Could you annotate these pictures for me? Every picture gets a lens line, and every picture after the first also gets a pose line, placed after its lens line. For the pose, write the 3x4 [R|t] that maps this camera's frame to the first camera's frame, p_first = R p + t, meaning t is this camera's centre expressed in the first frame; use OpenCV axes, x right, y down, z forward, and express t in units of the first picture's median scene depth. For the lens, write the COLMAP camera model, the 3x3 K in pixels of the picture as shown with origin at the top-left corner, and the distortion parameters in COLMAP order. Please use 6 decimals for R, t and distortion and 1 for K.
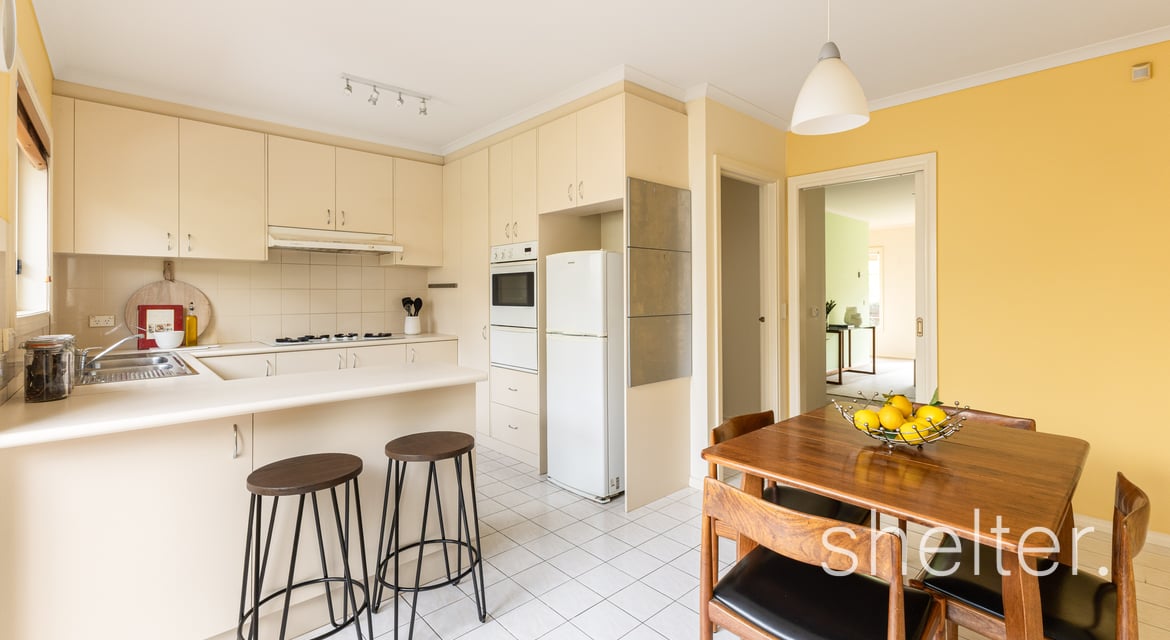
lens RADIAL K [[507.3, 0, 585.5], [0, 507.3, 292.6], [0, 0, 1]] dist [0.012472, 0.000144]
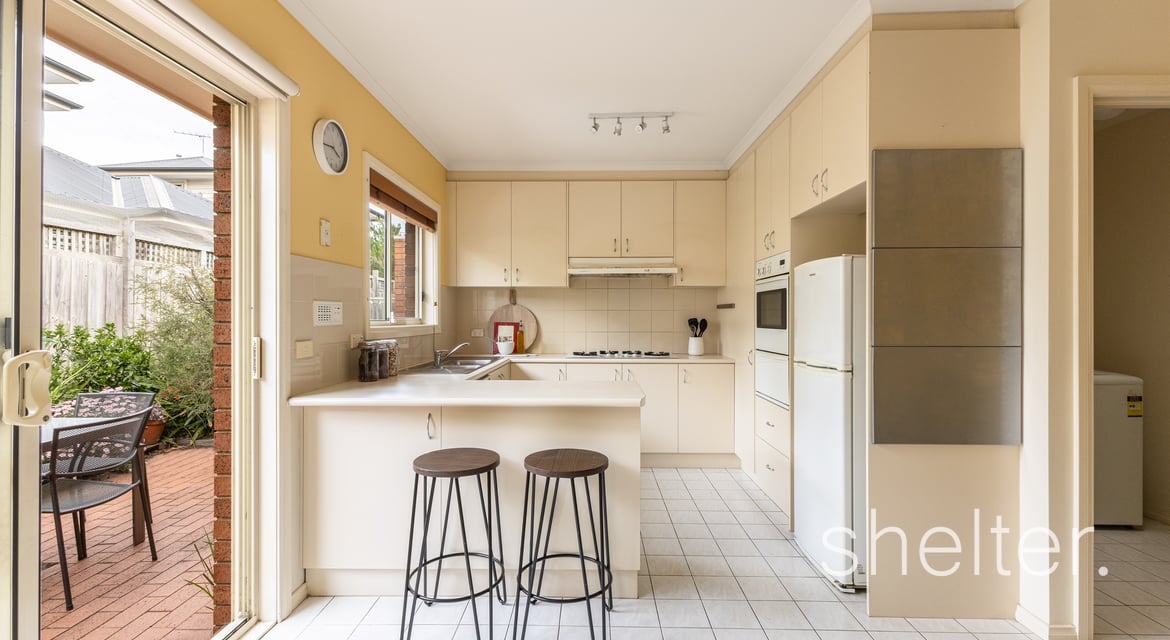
lens RADIAL K [[502.3, 0, 585.0], [0, 502.3, 320.0], [0, 0, 1]] dist [0.003094, 0.000799]
pose [[0.724313, 0.008322, -0.689421, 0.237705], [-0.001249, 0.999941, 0.010759, 0.003448], [0.689470, -0.006932, 0.724281, 0.176445]]
